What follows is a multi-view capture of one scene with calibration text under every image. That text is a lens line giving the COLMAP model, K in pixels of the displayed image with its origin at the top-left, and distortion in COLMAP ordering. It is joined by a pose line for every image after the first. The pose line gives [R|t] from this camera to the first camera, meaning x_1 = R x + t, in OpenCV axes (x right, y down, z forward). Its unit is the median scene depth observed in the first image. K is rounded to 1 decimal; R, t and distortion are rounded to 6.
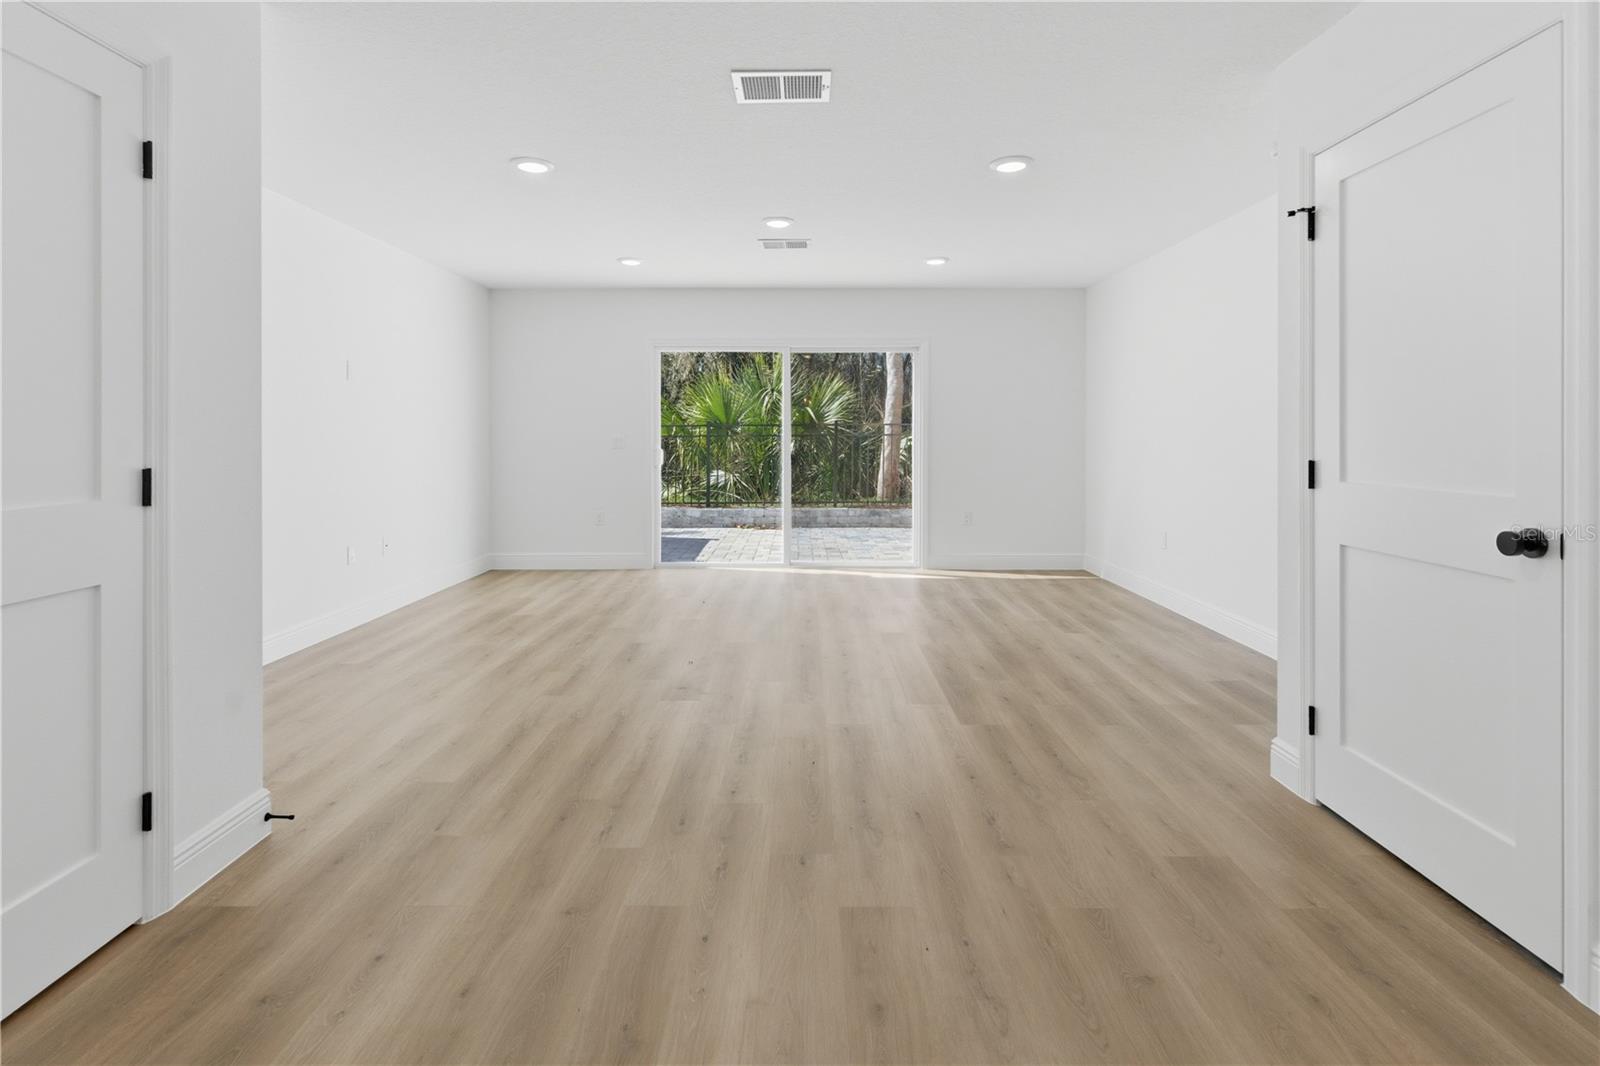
lens RADIAL K [[841.1, 0, 815.5], [0, 841.1, 439.1], [0, 0, 1]] dist [0.004618, -0.003844]
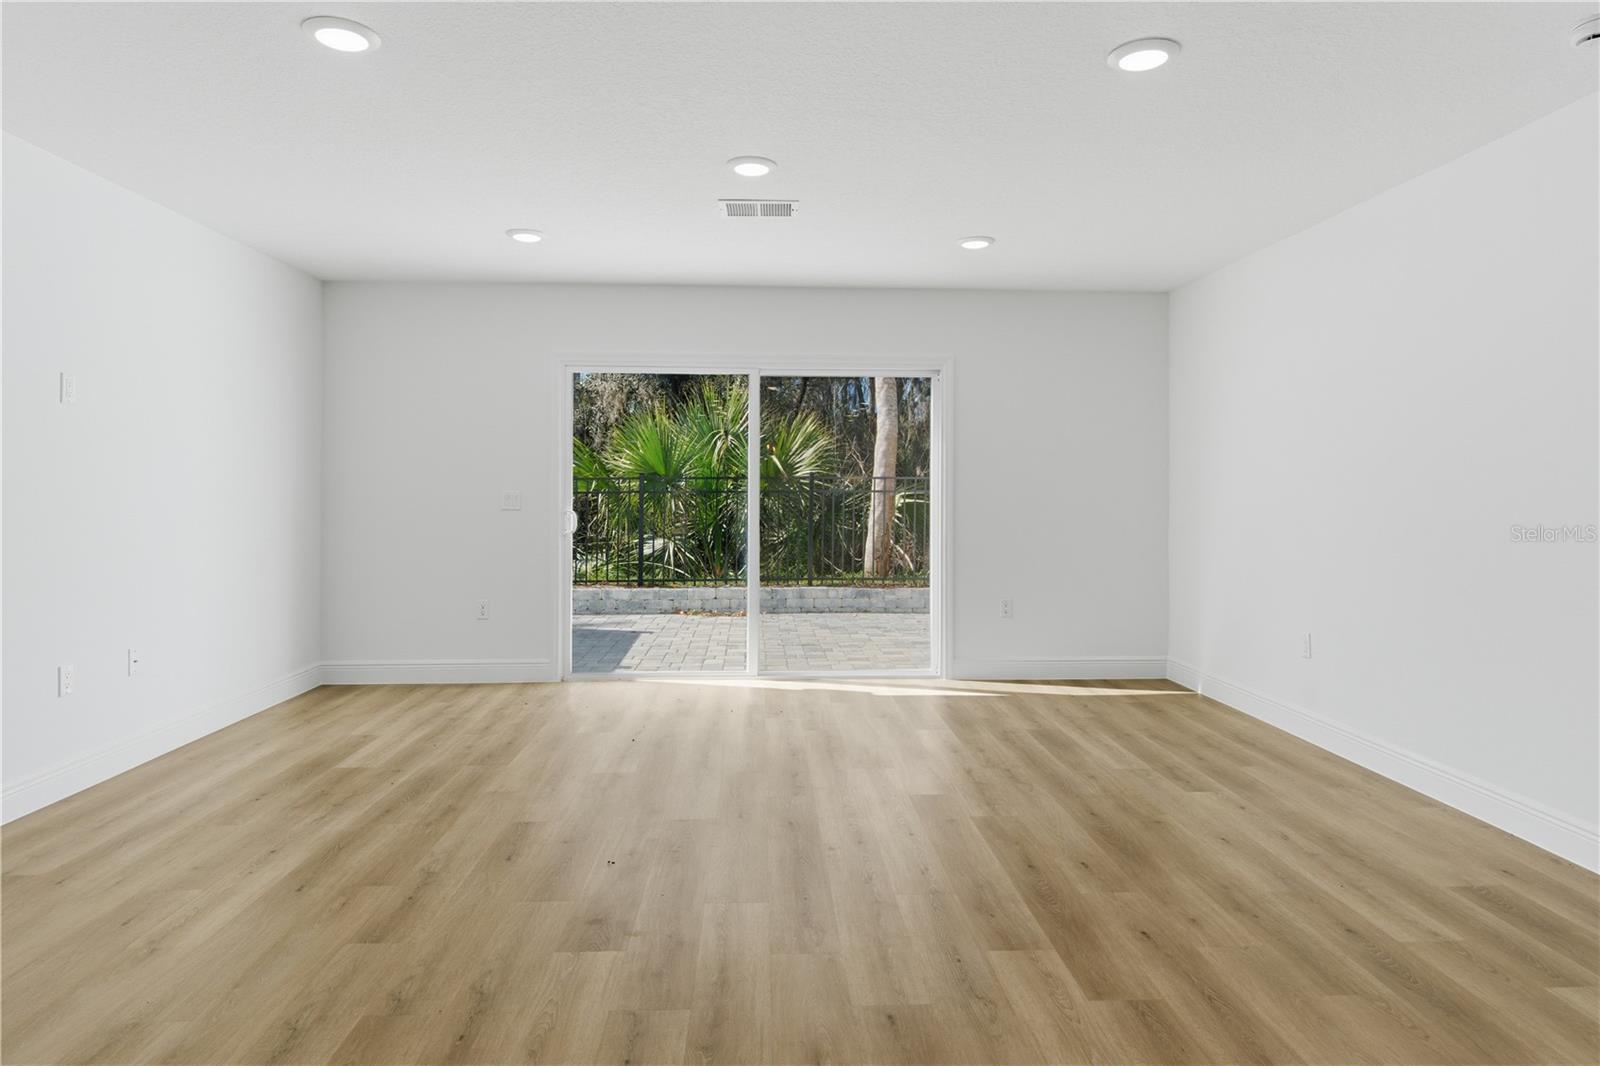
lens RADIAL K [[1007.0, 0, 839.9], [0, 1007.0, 473.8], [0, 0, 1]] dist [0.002413, -0.008191]
pose [[0.997684, 0.004585, 0.067862, -0.026816], [-0.003079, 0.999747, -0.022282, -0.000778], [-0.067947, 0.022022, 0.997446, 0.202860]]
